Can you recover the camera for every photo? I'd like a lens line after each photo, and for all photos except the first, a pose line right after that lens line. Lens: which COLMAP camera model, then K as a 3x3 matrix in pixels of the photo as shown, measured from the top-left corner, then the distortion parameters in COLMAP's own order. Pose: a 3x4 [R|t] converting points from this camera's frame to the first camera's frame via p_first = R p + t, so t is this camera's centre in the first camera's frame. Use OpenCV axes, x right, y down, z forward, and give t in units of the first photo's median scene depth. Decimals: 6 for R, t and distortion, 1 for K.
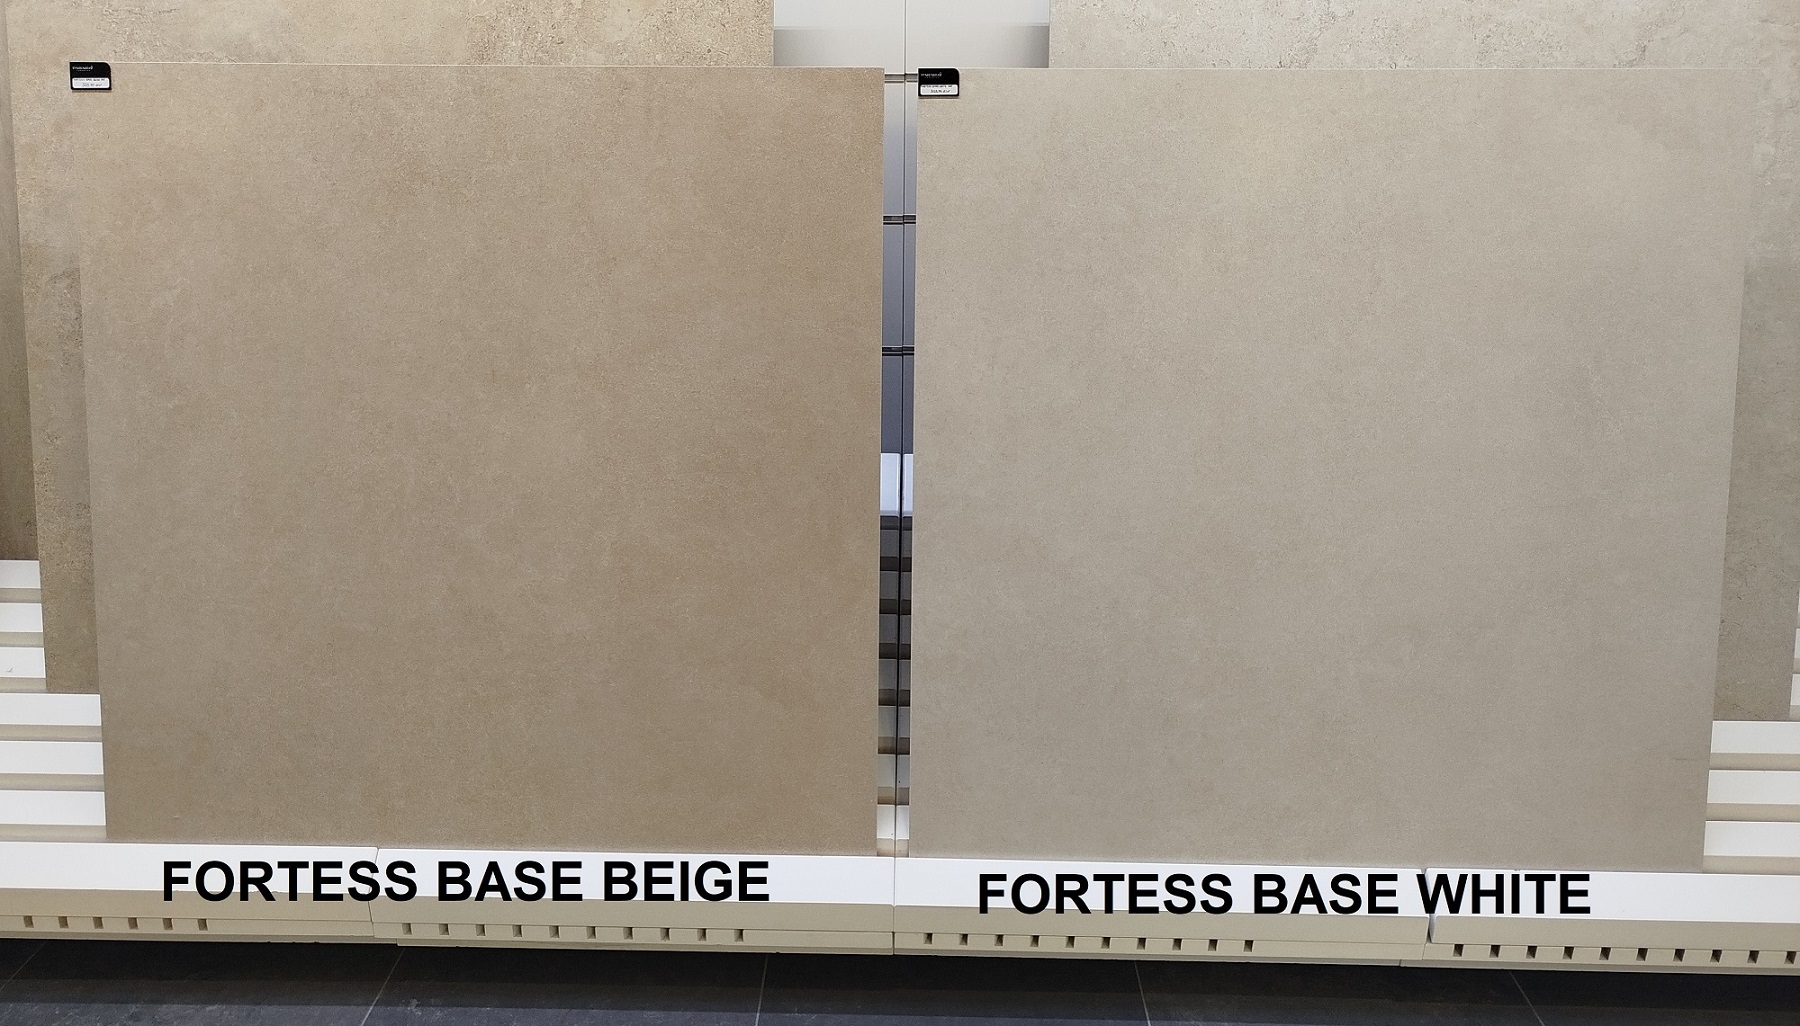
lens RADIAL K [[1289.6, 0, 880.4], [0, 1289.6, 533.7], [0, 0, 1]] dist [0.009984, -0.004455]
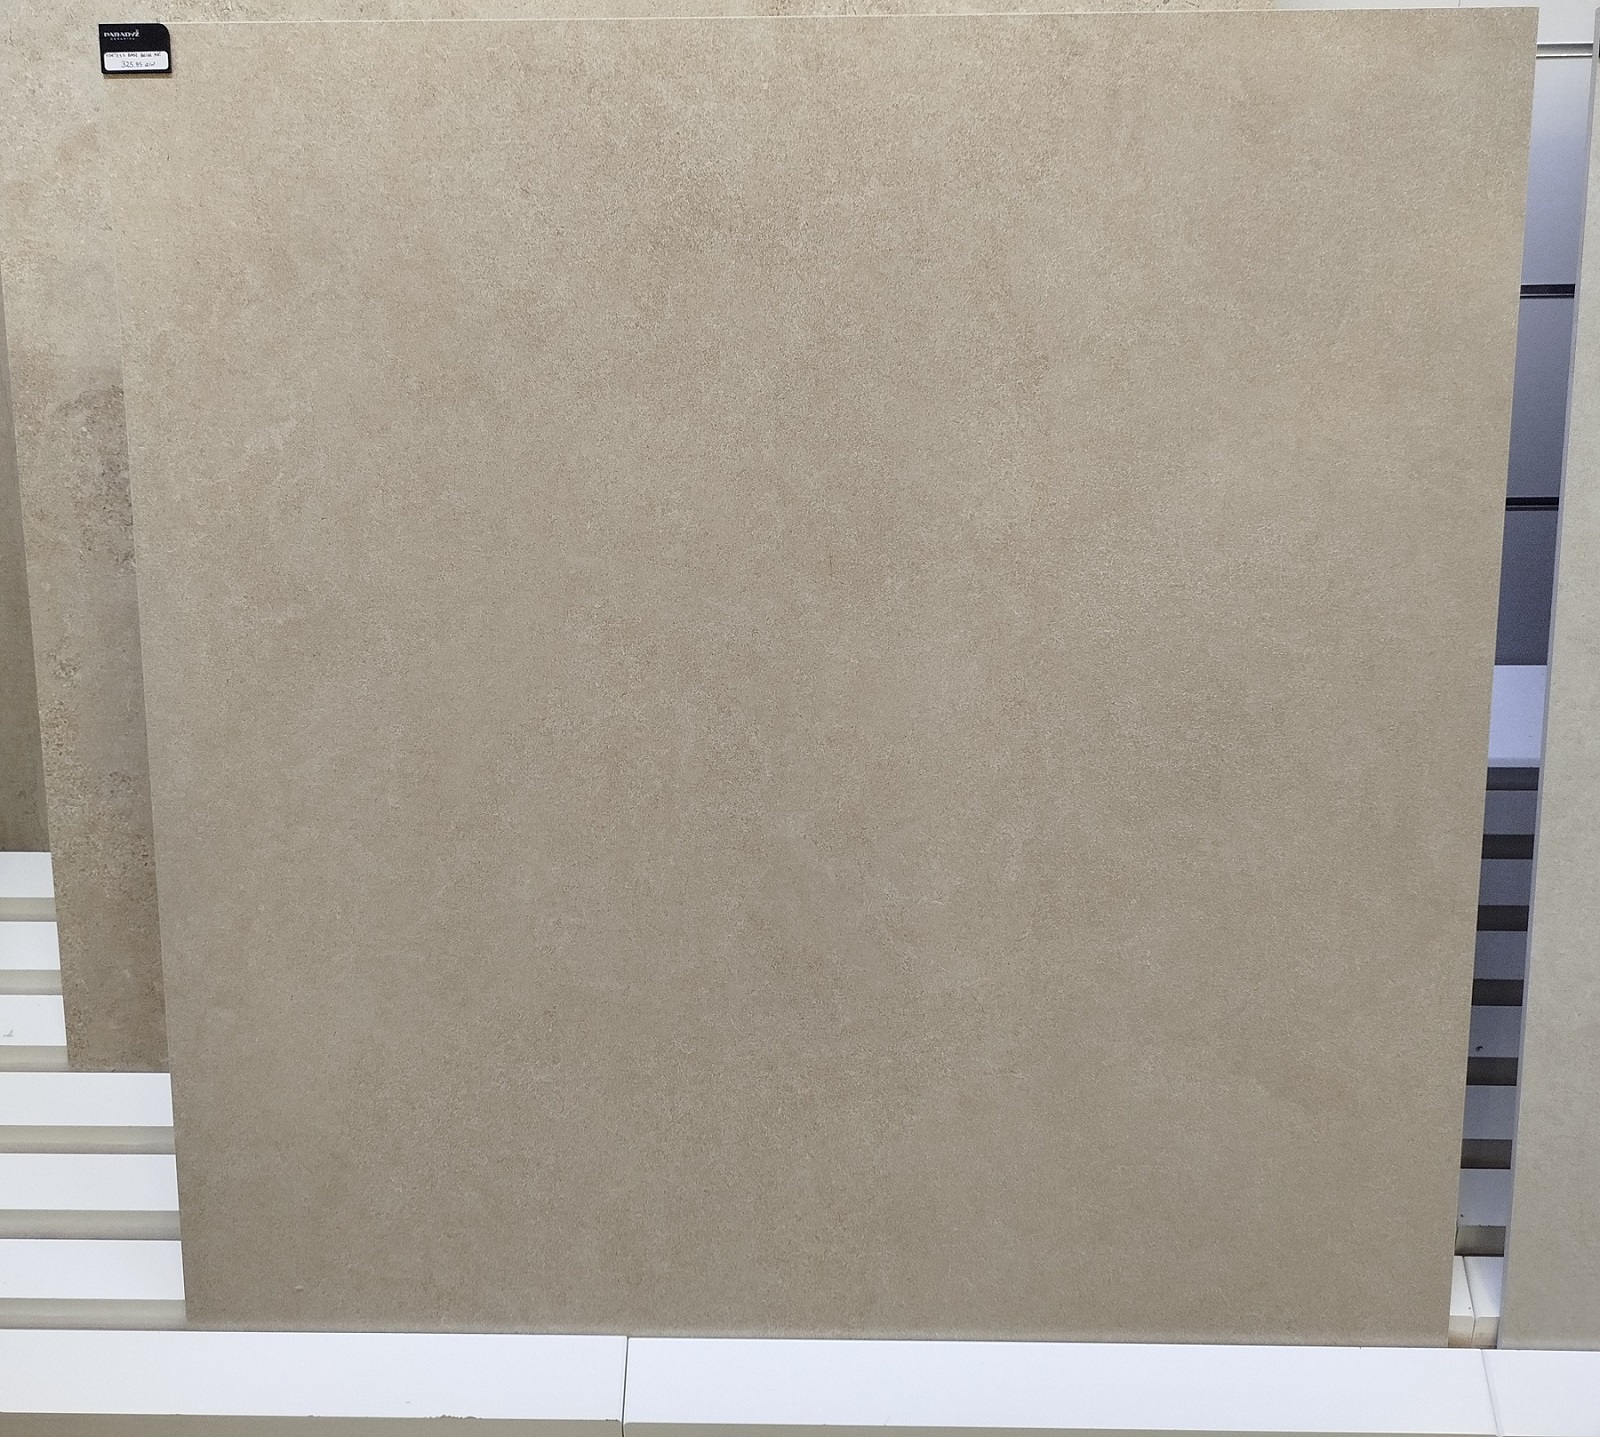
lens RADIAL K [[1336.5, 0, 785.8], [0, 1336.5, 734.4], [0, 0, 1]] dist [-0.001252, 0.008012]
pose [[0.999913, -0.011820, -0.005788, -0.317083], [0.012049, 0.999076, 0.041250, -0.069953], [0.005295, -0.041316, 0.999132, 0.390858]]
